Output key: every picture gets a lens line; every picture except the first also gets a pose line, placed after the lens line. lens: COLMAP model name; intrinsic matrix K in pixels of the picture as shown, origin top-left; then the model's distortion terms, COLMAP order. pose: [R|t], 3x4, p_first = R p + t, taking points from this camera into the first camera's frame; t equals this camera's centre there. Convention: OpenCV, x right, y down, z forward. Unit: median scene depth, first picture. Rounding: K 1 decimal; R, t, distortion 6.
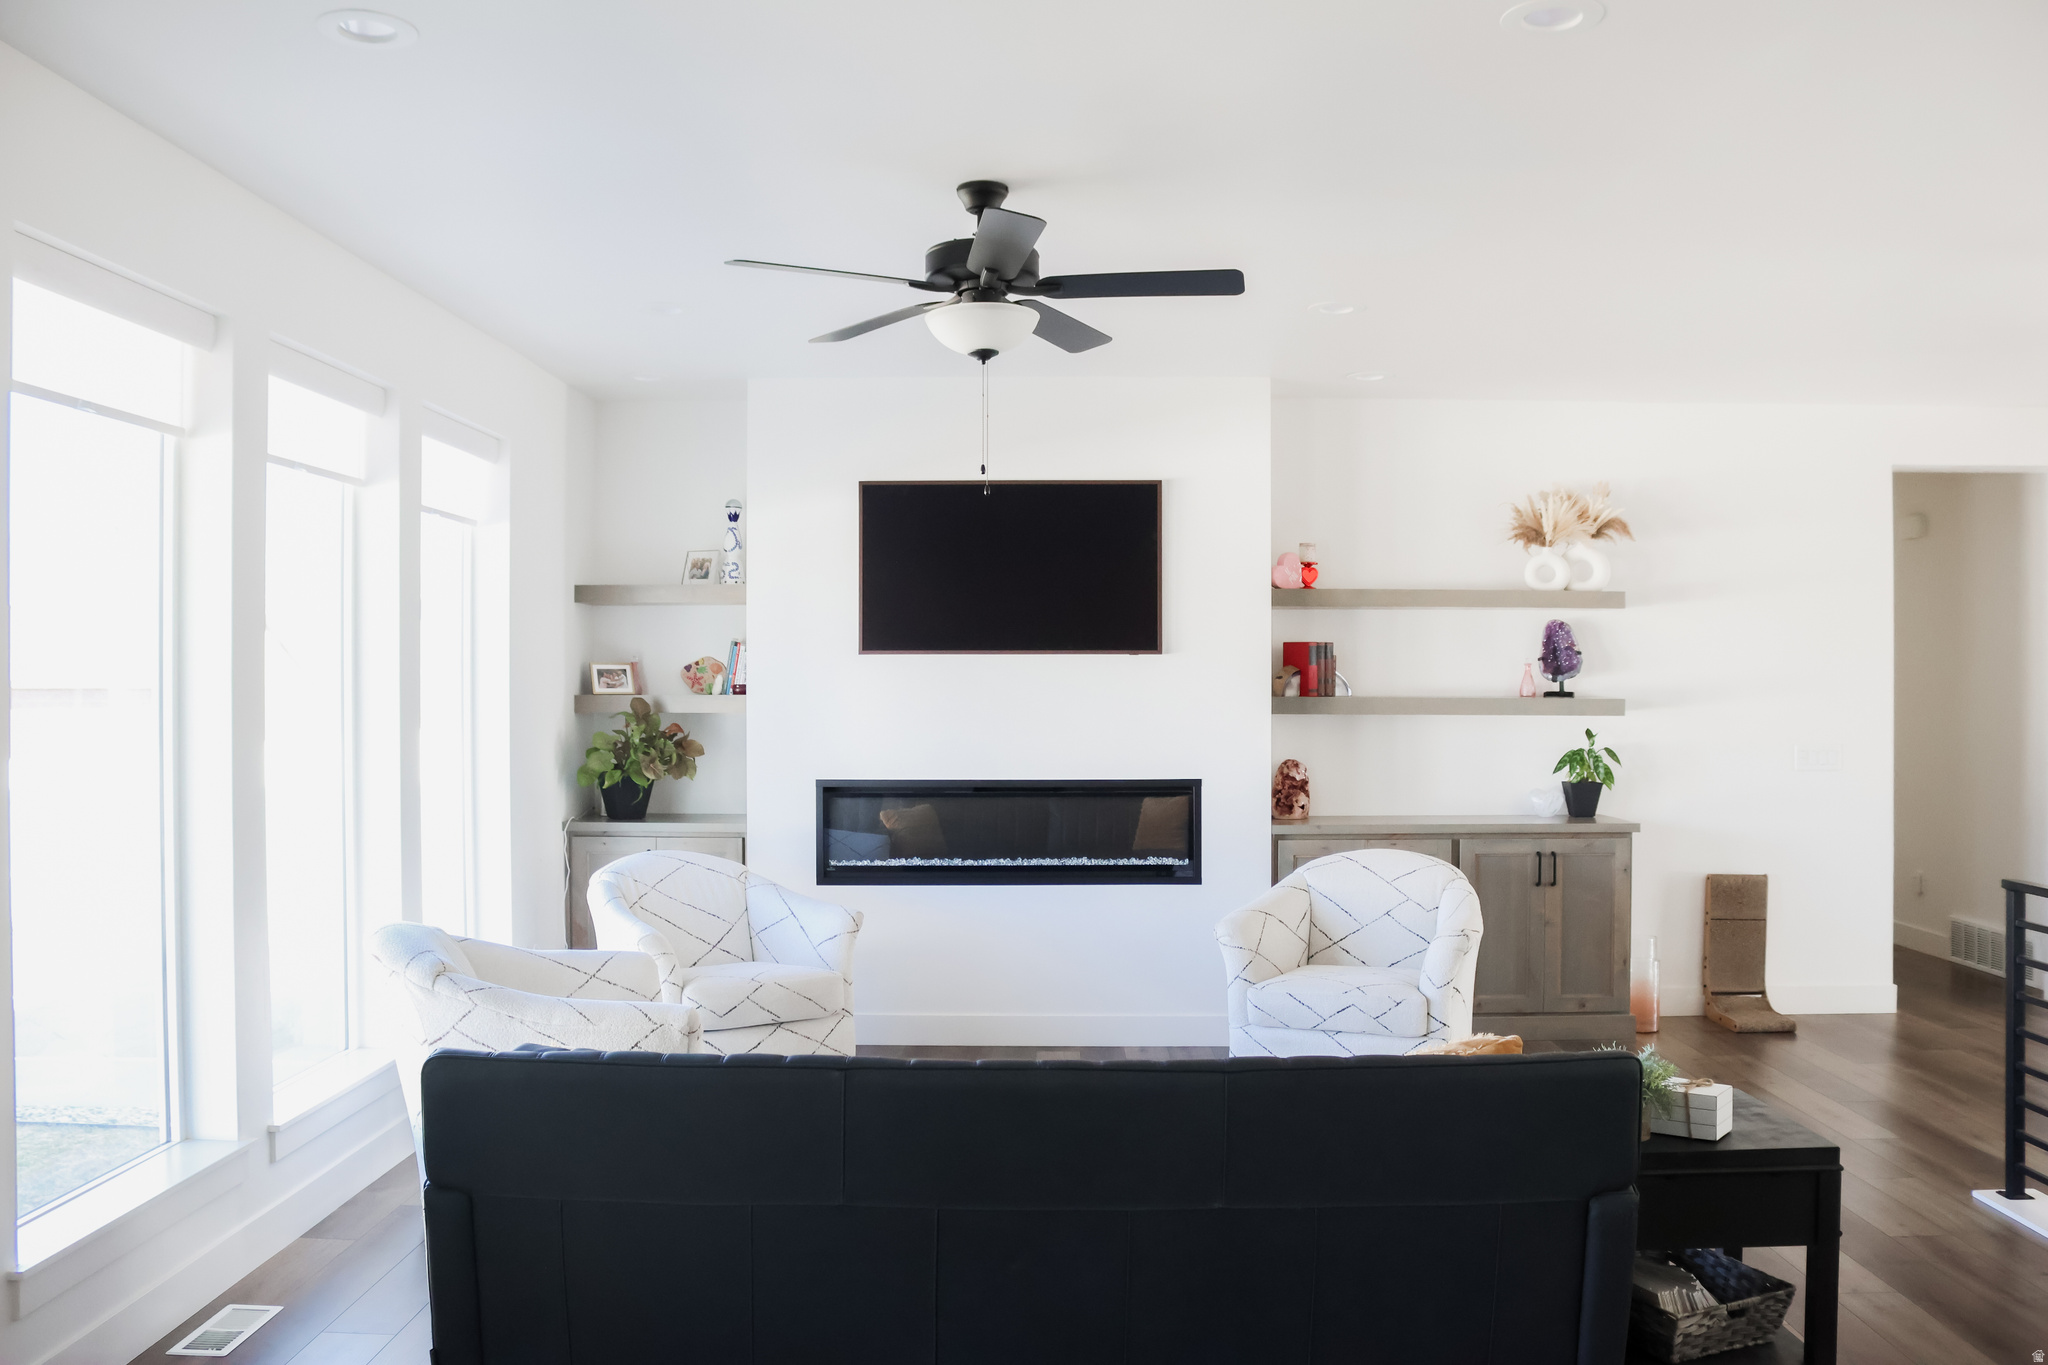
lens RADIAL K [[1660.3, 0, 1025.5], [0, 1660.3, 690.8], [0, 0, 1]] dist [-0.134494, 0.085276]
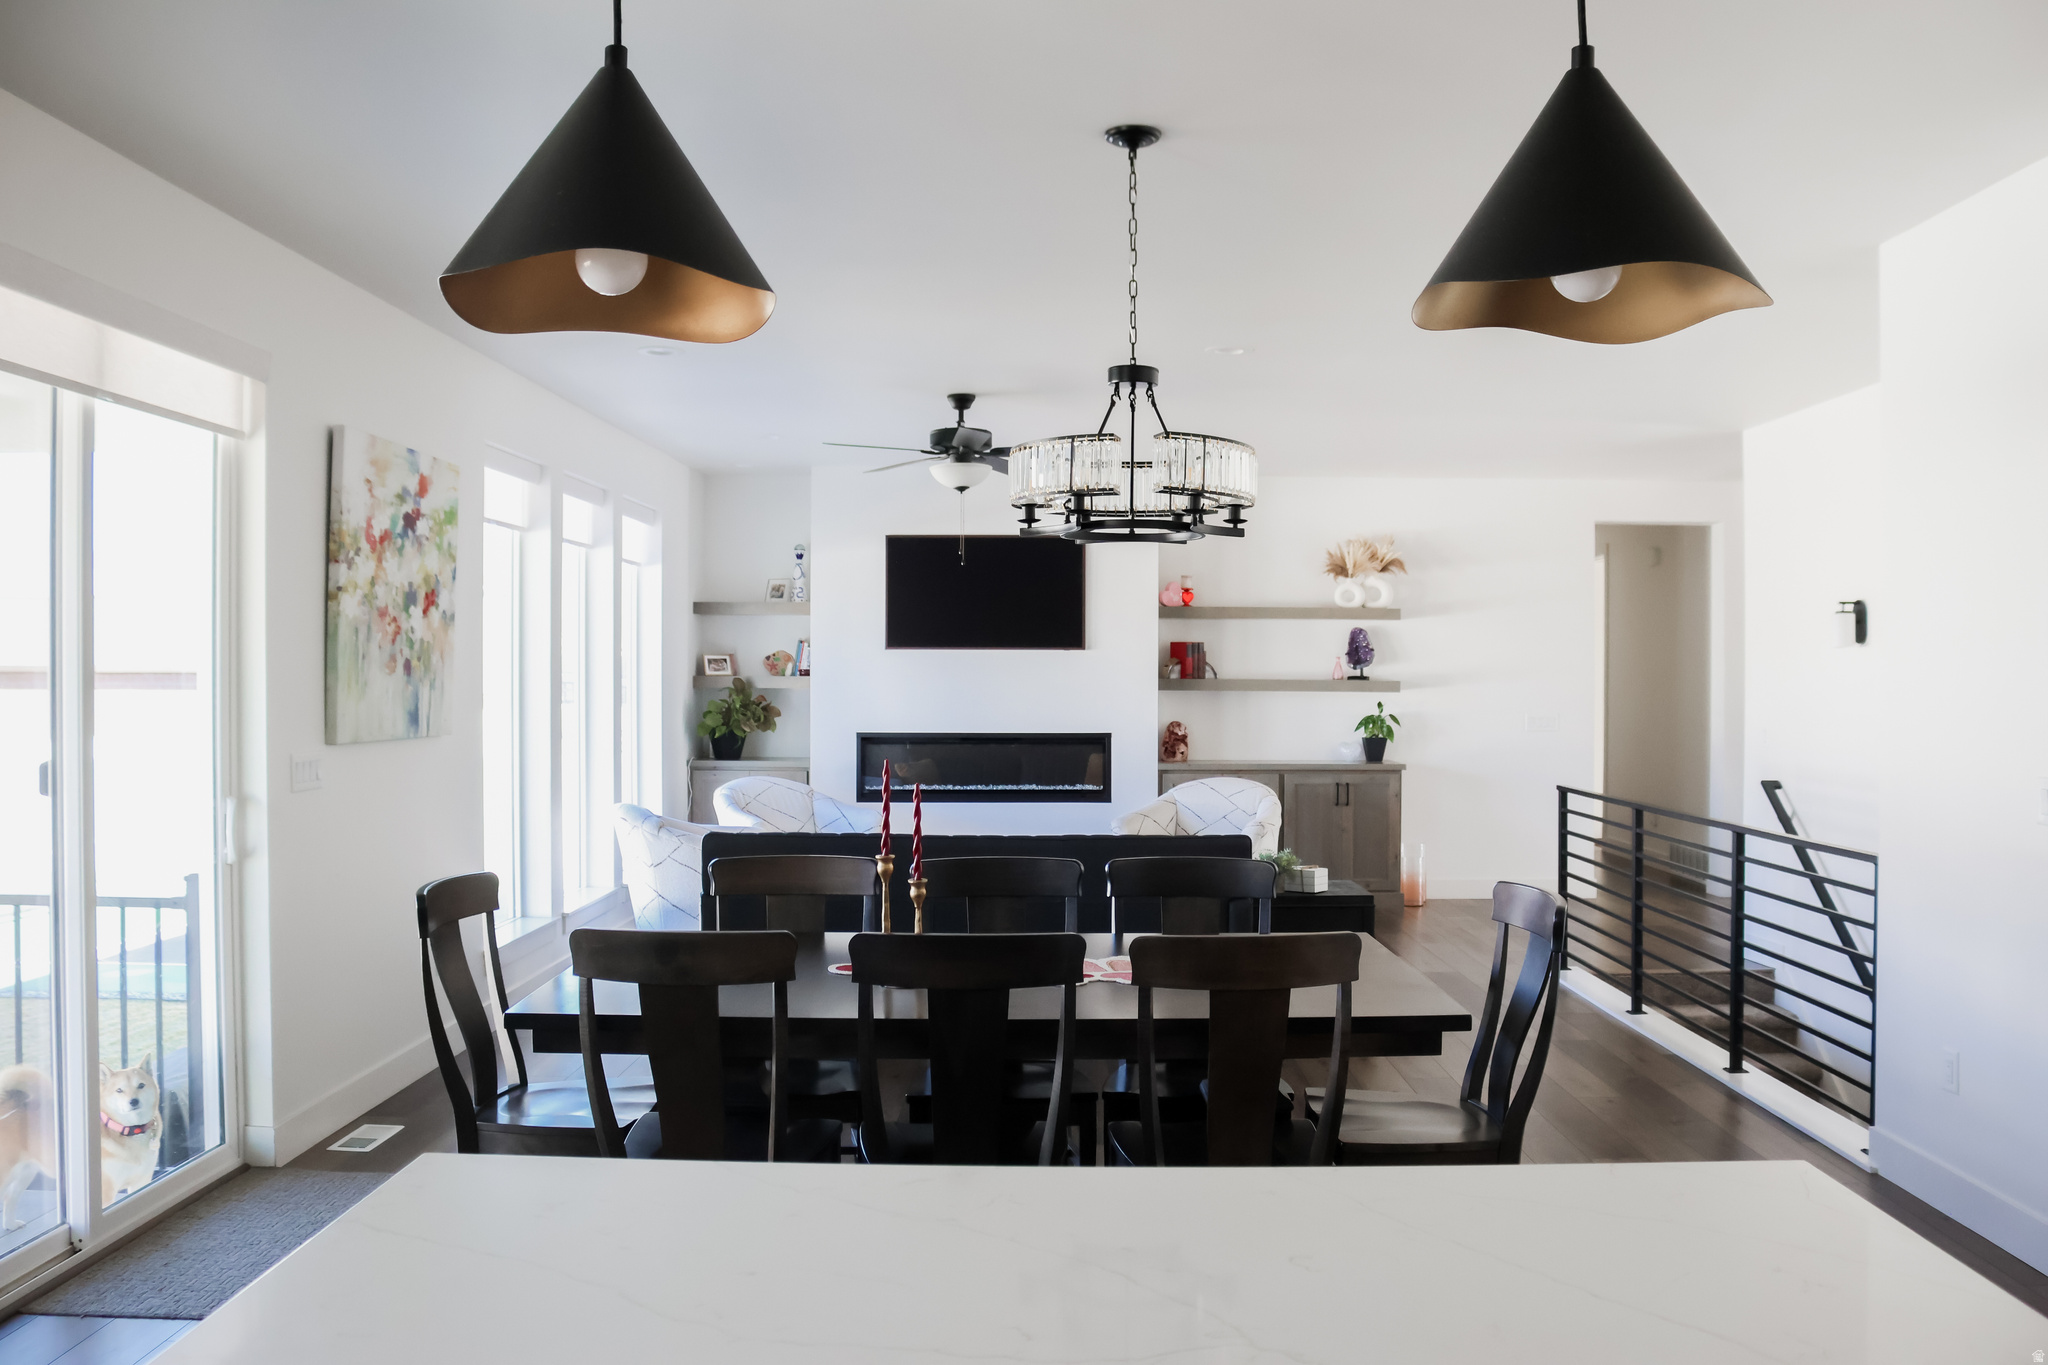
lens RADIAL K [[1660.3, 0, 1024.9], [0, 1660.3, 674.5], [0, 0, 1]] dist [-0.134494, 0.085276]
pose [[0.999991, 0.003704, -0.002076, 0.029637], [-0.003709, 0.999990, -0.002336, 0.003829], [0.002067, 0.002344, 0.999995, -0.501663]]
